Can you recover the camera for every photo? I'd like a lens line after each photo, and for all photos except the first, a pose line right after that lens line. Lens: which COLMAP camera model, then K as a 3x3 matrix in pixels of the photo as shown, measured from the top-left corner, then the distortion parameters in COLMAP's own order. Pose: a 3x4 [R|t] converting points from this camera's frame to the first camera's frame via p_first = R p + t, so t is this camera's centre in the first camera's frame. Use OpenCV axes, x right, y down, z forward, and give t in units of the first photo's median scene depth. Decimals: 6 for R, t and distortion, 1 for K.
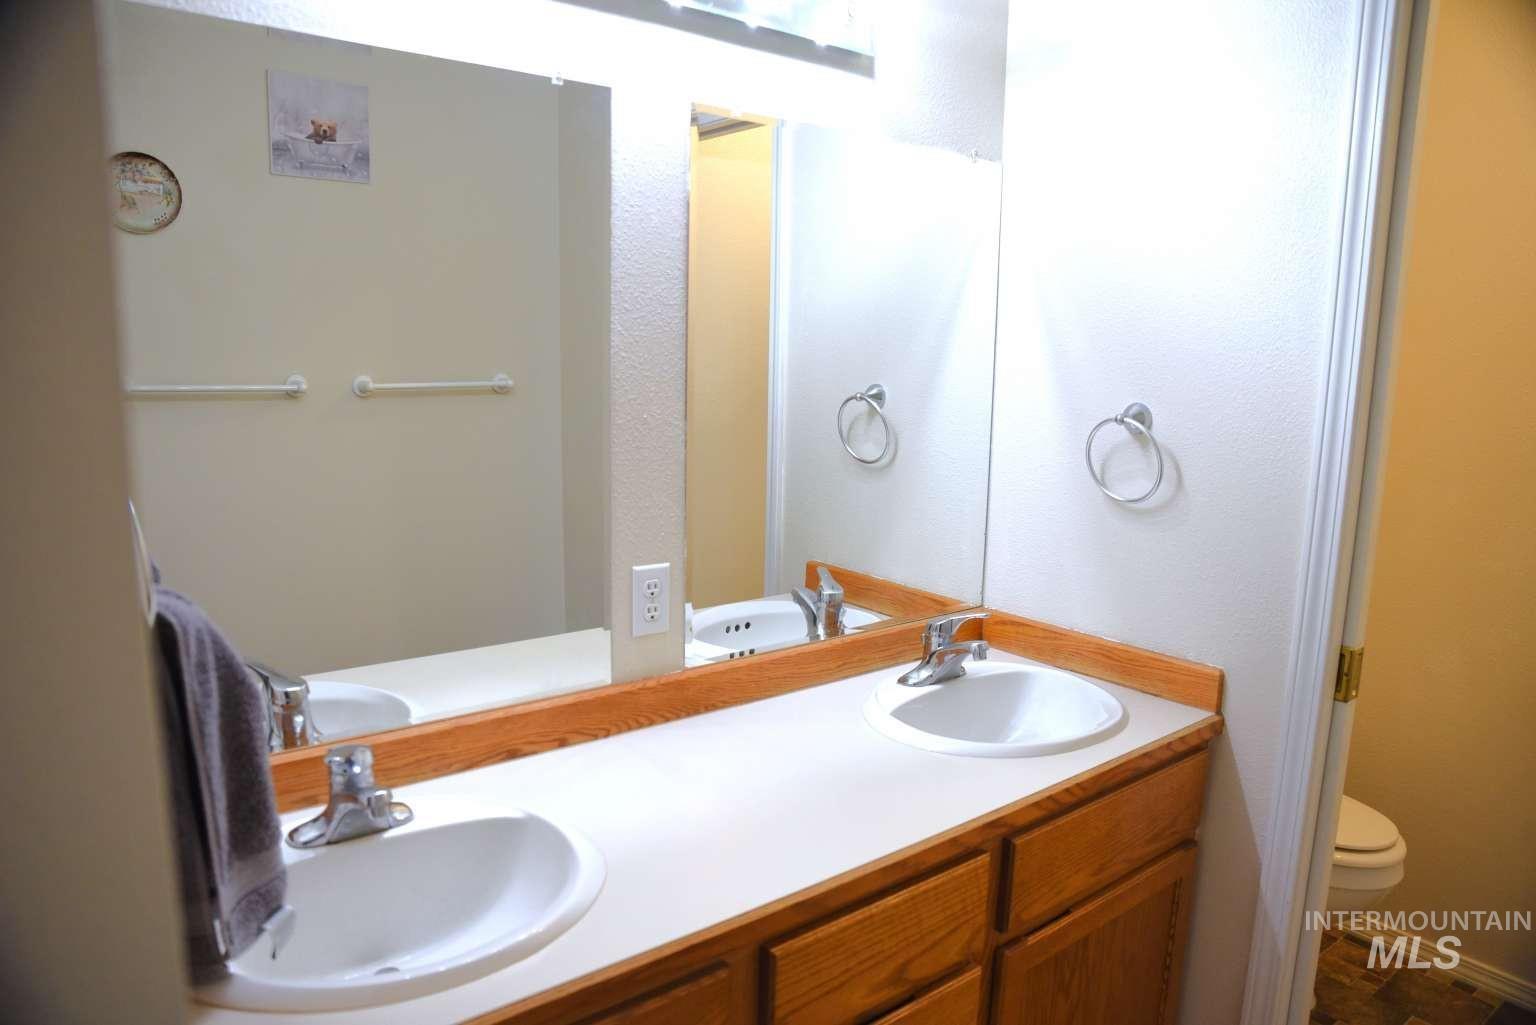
lens RADIAL K [[1038.6, 0, 768.0], [0, 1038.6, 512.5], [0, 0, 1]] dist [-0.110328, 0.065114]
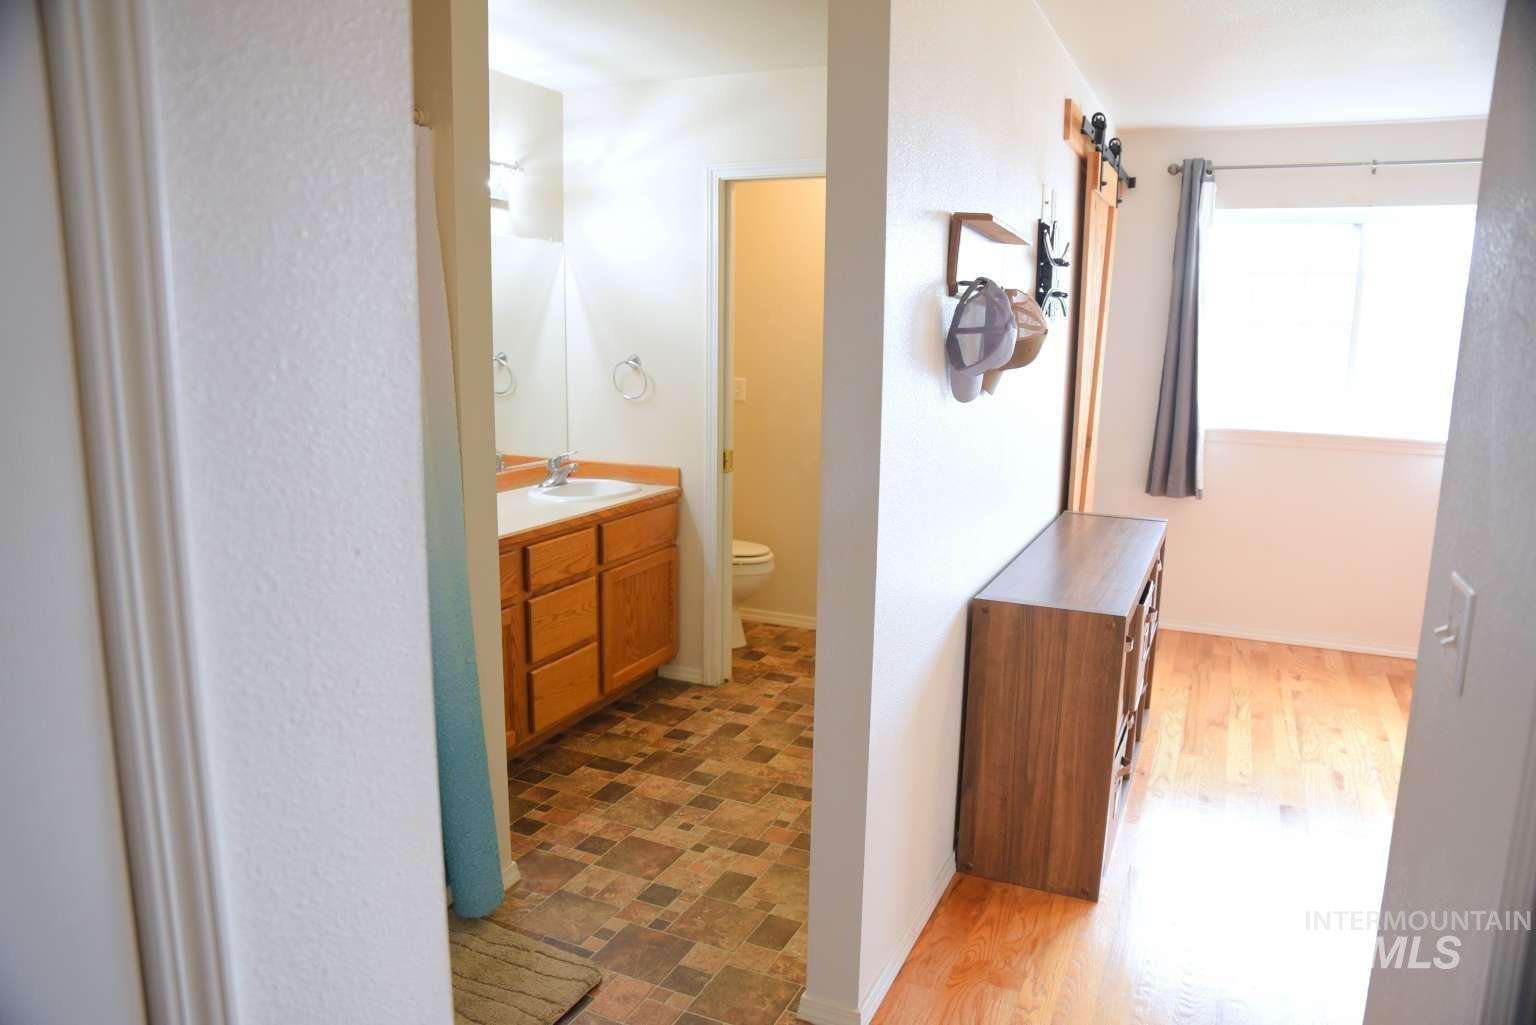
lens RADIAL K [[1038.6, 0, 768.0], [0, 1038.6, 512.5], [0, 0, 1]] dist [-0.110328, 0.065114]
pose [[0.890252, -0.093791, 0.445708, -0.431878], [0.086454, 0.995575, 0.036818, 0.188166], [-0.447189, 0.005756, 0.894421, -1.194064]]
